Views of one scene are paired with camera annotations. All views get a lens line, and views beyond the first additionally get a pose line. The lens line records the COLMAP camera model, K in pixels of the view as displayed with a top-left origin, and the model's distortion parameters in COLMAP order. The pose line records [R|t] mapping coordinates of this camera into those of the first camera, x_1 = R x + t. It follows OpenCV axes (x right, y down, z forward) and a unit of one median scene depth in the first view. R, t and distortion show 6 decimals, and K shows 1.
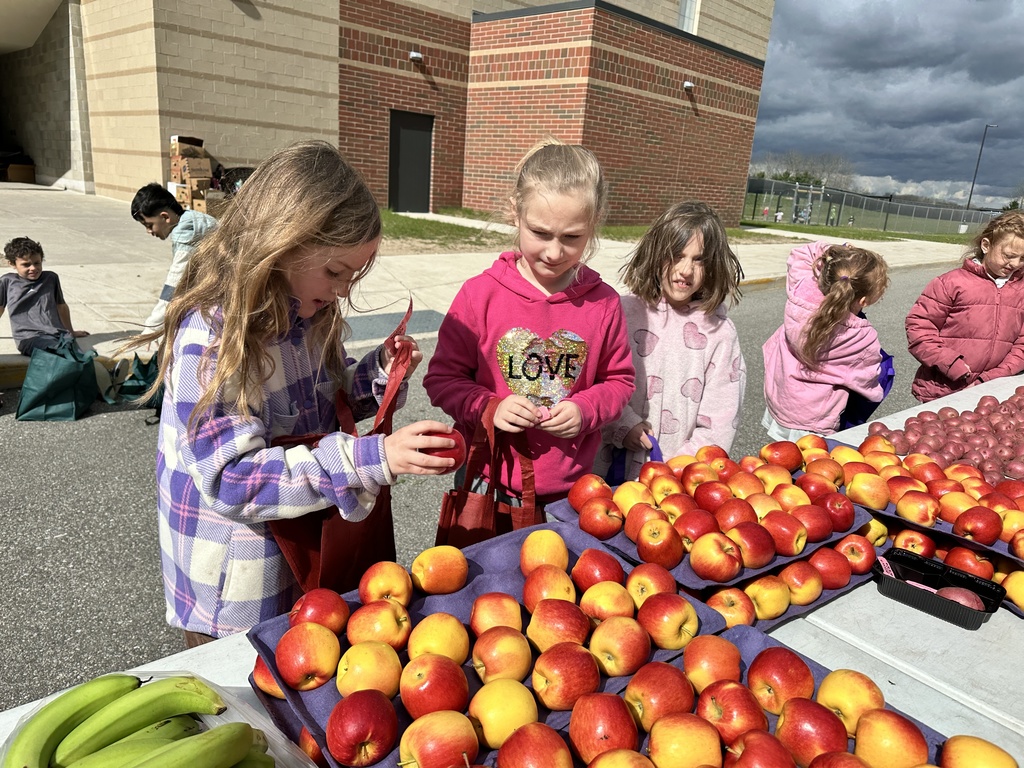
lens RADIAL K [[713.3, 0, 521.0], [0, 713.3, 391.4], [0, 0, 1]] dist [0.024780, -0.023775]
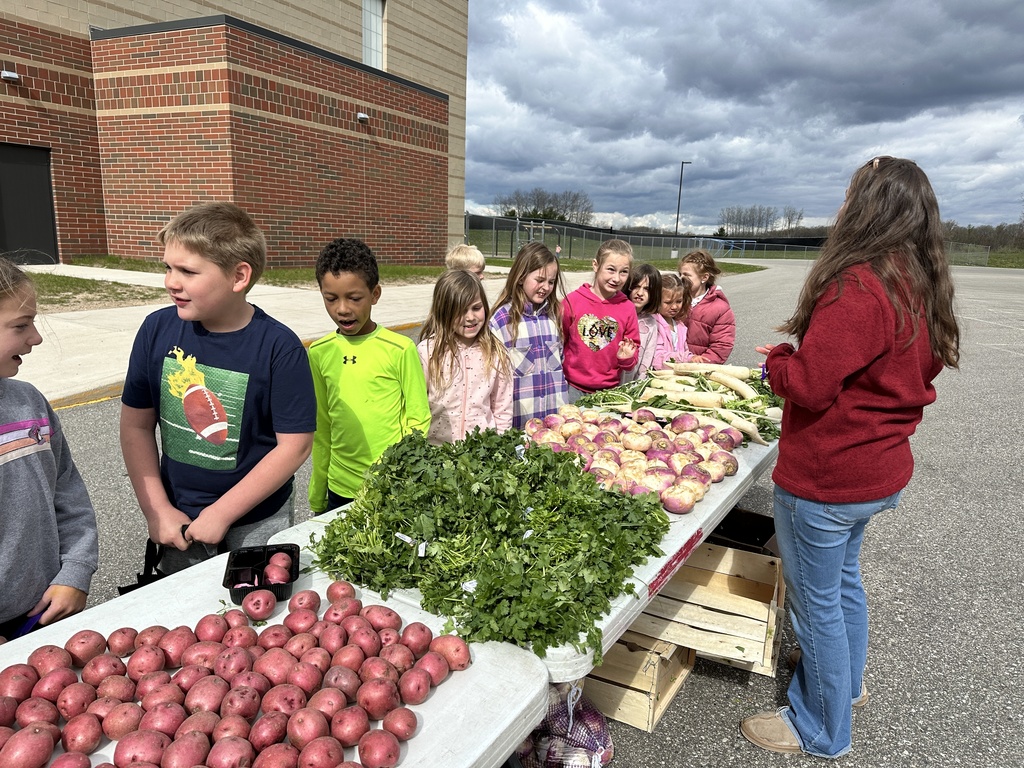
lens RADIAL K [[713.3, 0, 514.7], [0, 713.3, 408.4], [0, 0, 1]] dist [0.024780, -0.023775]
pose [[0.953785, -0.104101, 0.281883, 0.126434], [0.112766, 0.993514, -0.014649, -0.012778], [-0.278530, 0.045759, 0.959337, 0.066592]]
